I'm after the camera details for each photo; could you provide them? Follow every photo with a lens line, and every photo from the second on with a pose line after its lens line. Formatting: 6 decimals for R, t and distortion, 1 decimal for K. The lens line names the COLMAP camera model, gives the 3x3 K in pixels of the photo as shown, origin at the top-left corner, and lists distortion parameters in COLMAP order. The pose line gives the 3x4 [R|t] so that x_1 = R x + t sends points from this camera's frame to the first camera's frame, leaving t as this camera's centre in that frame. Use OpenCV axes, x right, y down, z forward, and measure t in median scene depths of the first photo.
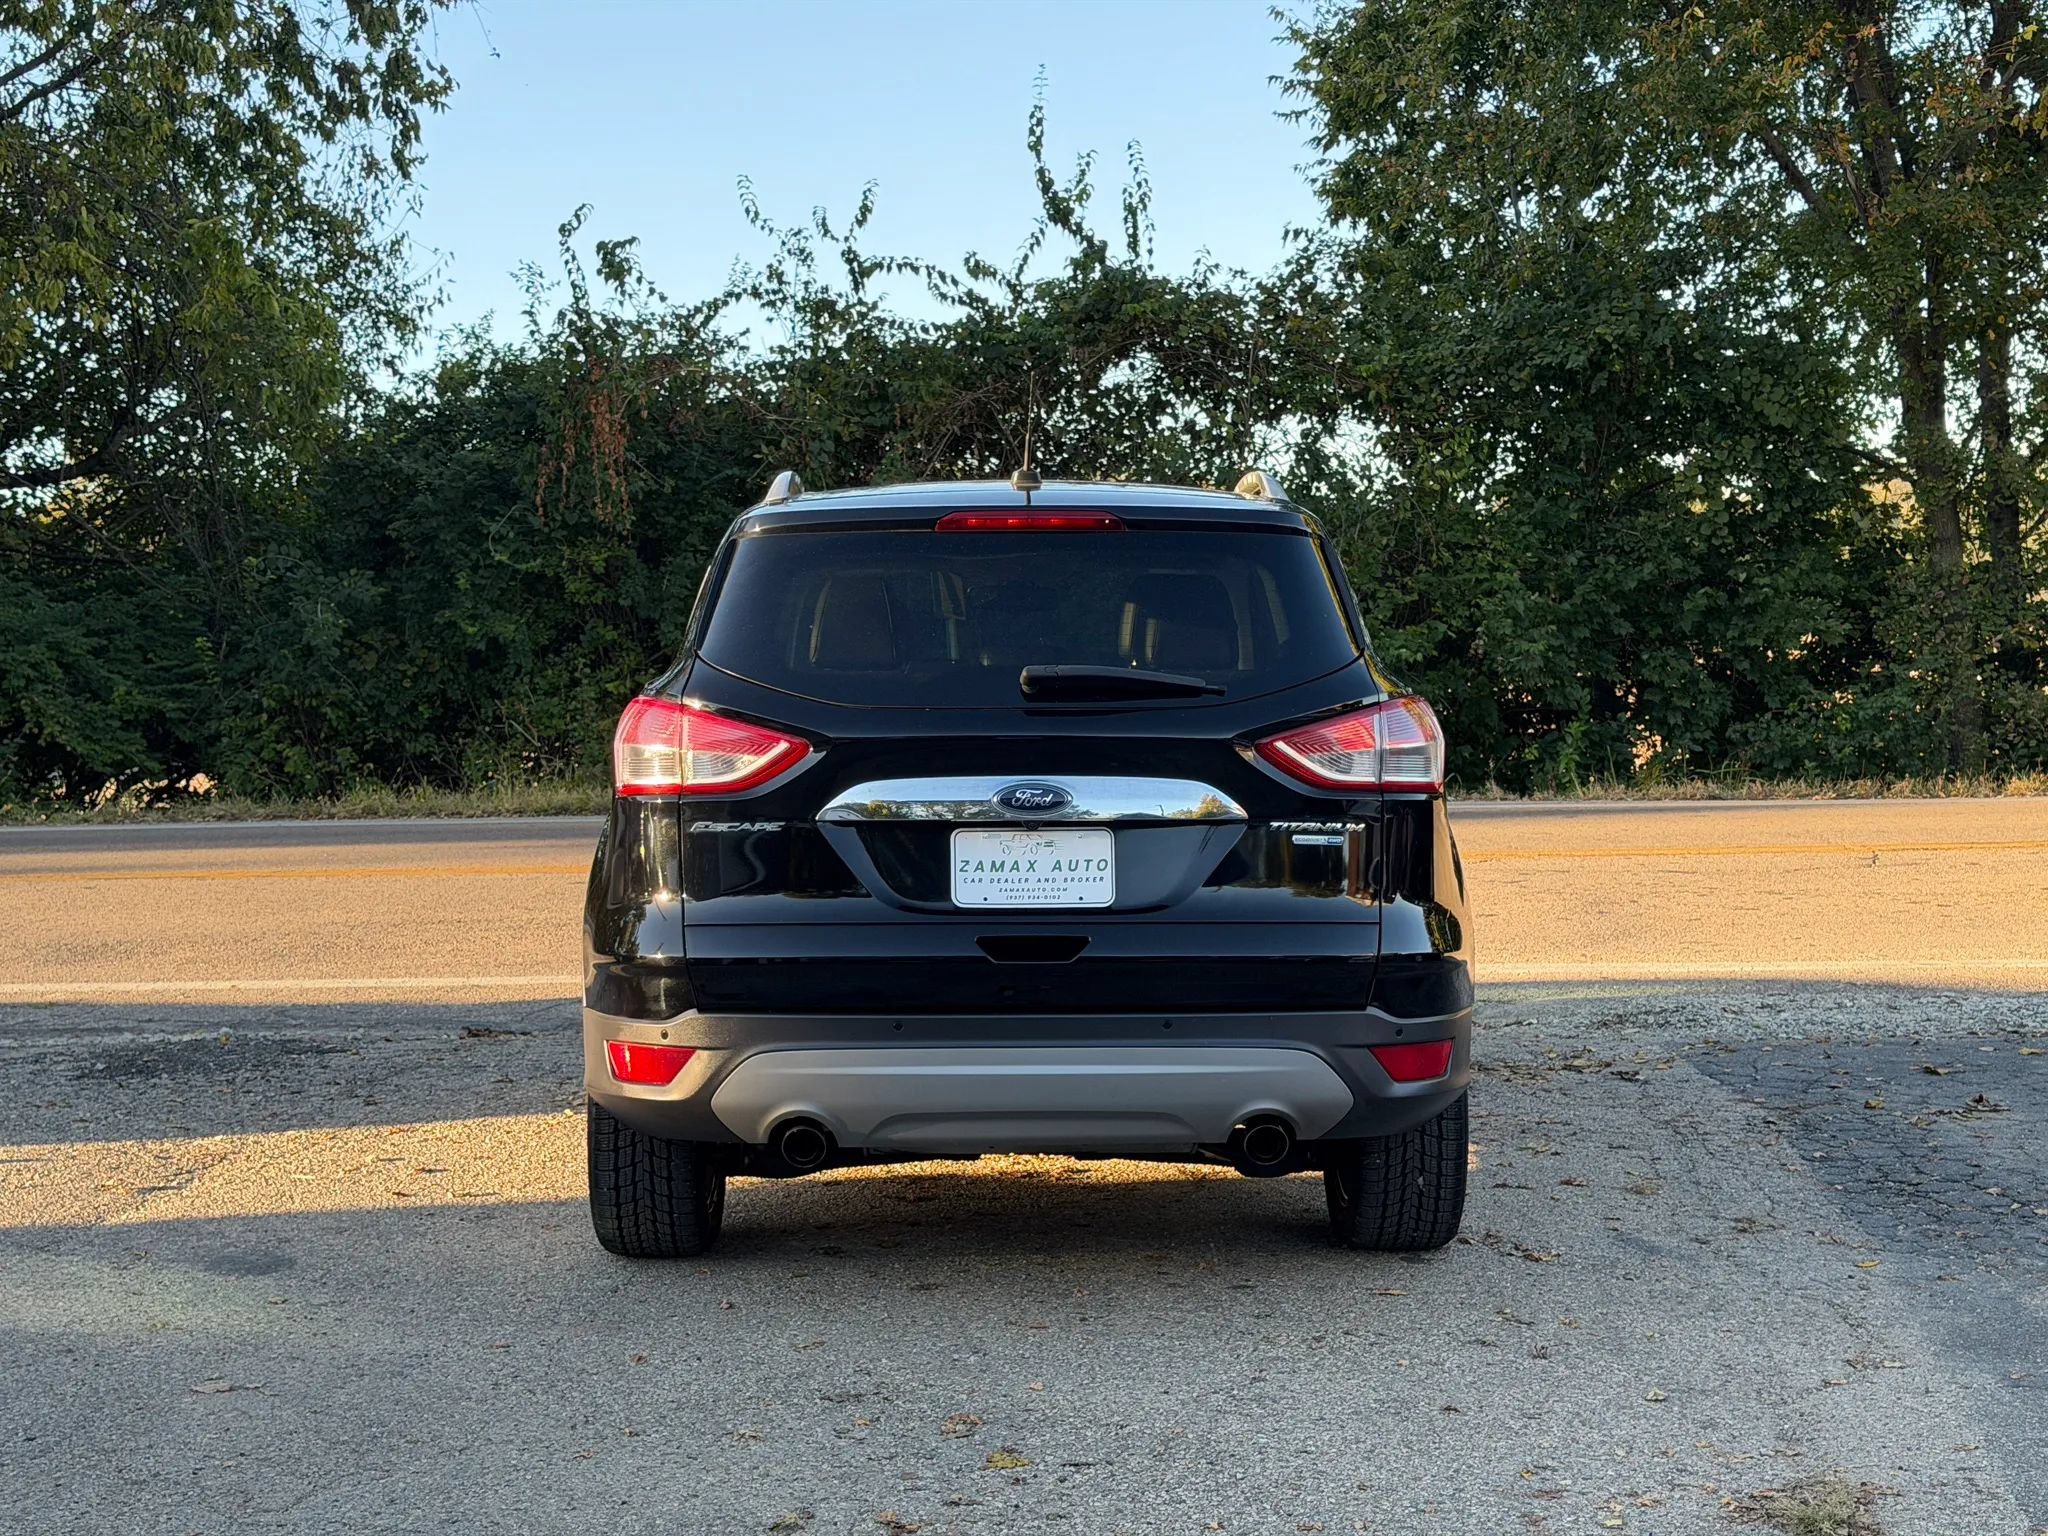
lens RADIAL K [[2835.2, 0, 1015.0], [0, 2835.2, 779.2], [0, 0, 1]] dist [0.118351, 0.000000]
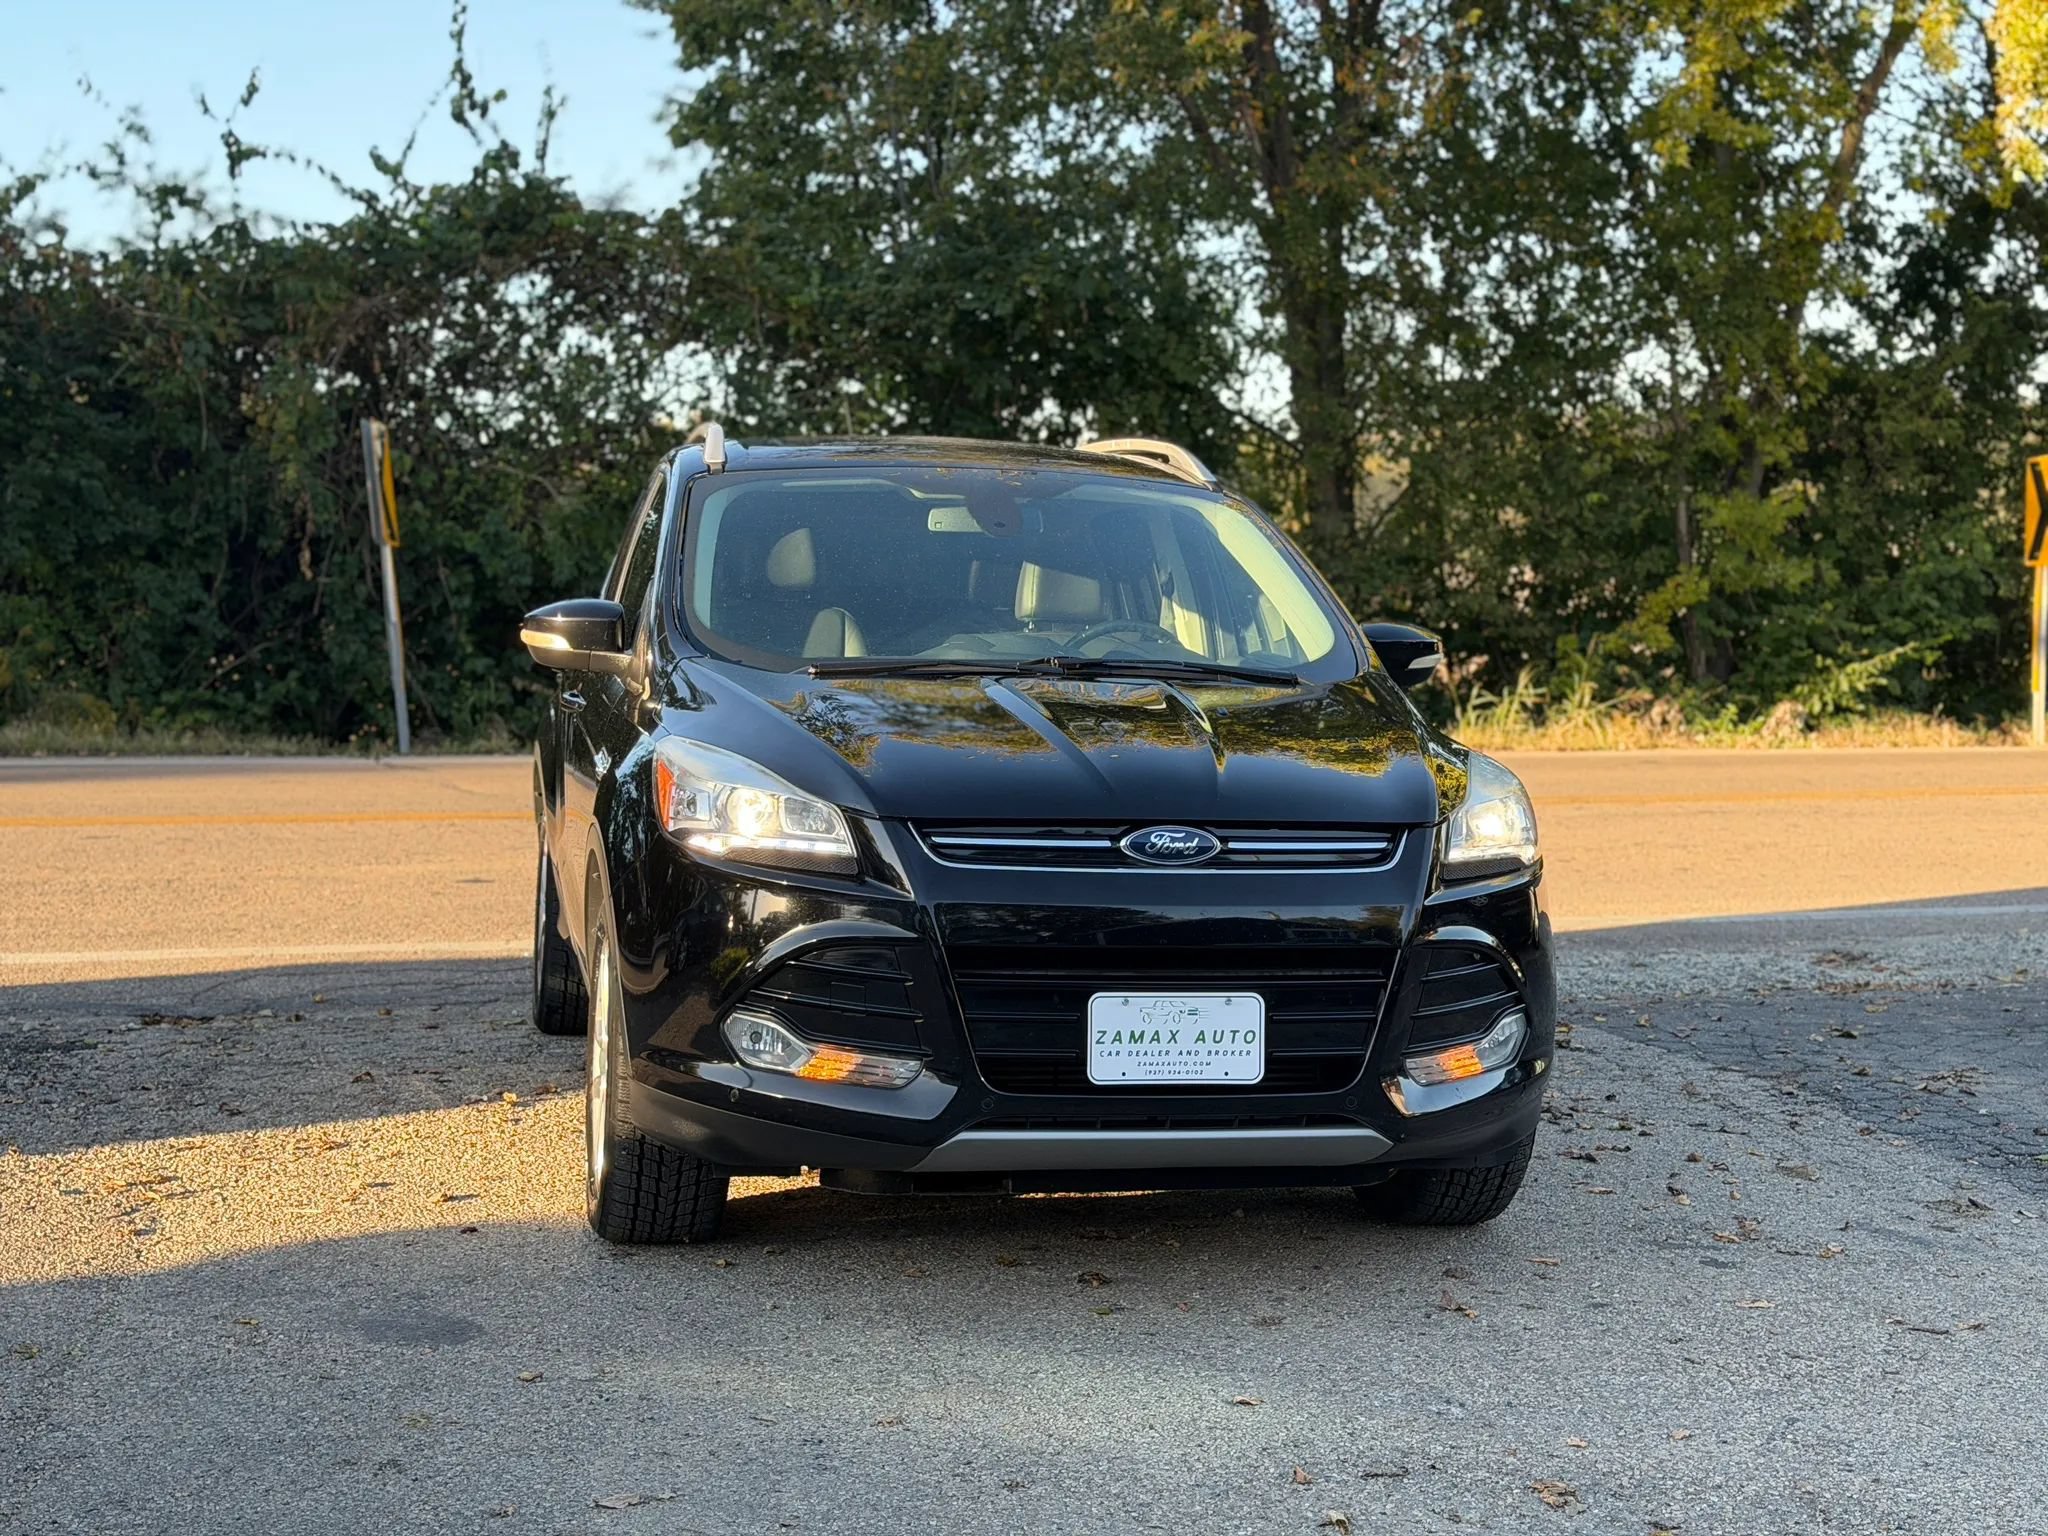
lens RADIAL K [[2835.2, 0, 1025.1], [0, 2835.2, 780.5], [0, 0, 1]] dist [0.118351, 0.000000]
pose [[0.952115, 0.006666, 0.305667, -0.095466], [-0.012810, 0.999754, 0.018098, -0.000180], [-0.305471, -0.021146, 0.951966, 0.052351]]
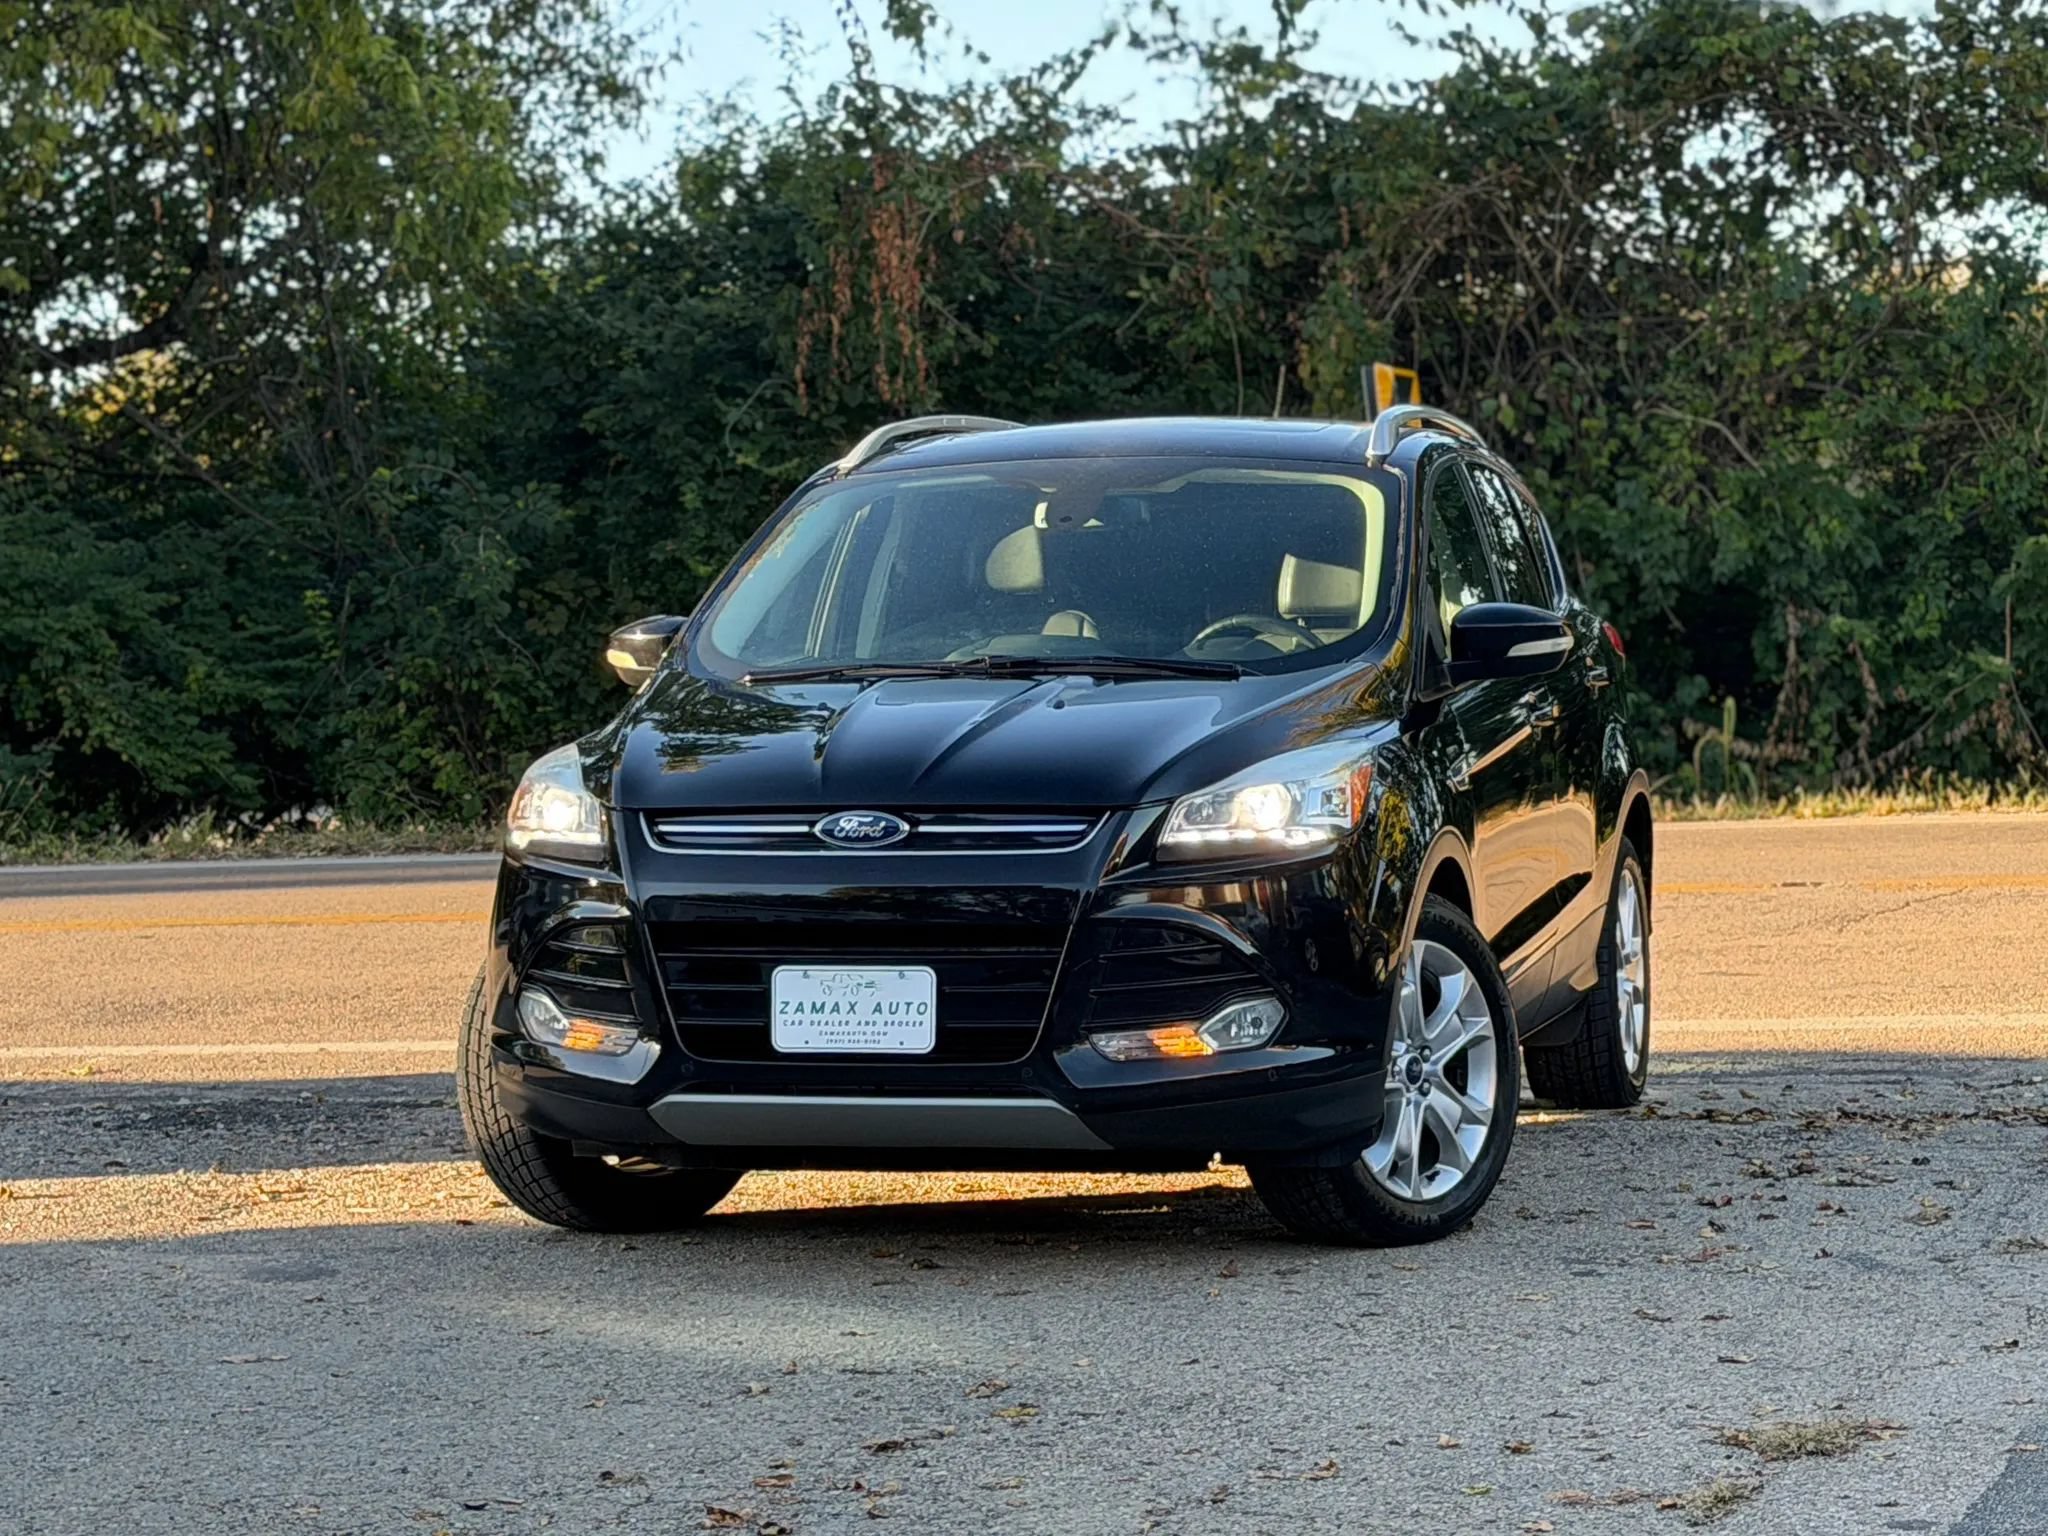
lens RADIAL K [[5072.6, 0, 1030.9], [0, 5072.6, 773.2], [0, 0, 1]] dist [0.145294, 0.000000]
pose [[0.989177, -0.011592, -0.146268, 0.055178], [0.009979, 0.999881, -0.011761, 0.008972], [0.146387, 0.010174, 0.989175, -0.149710]]
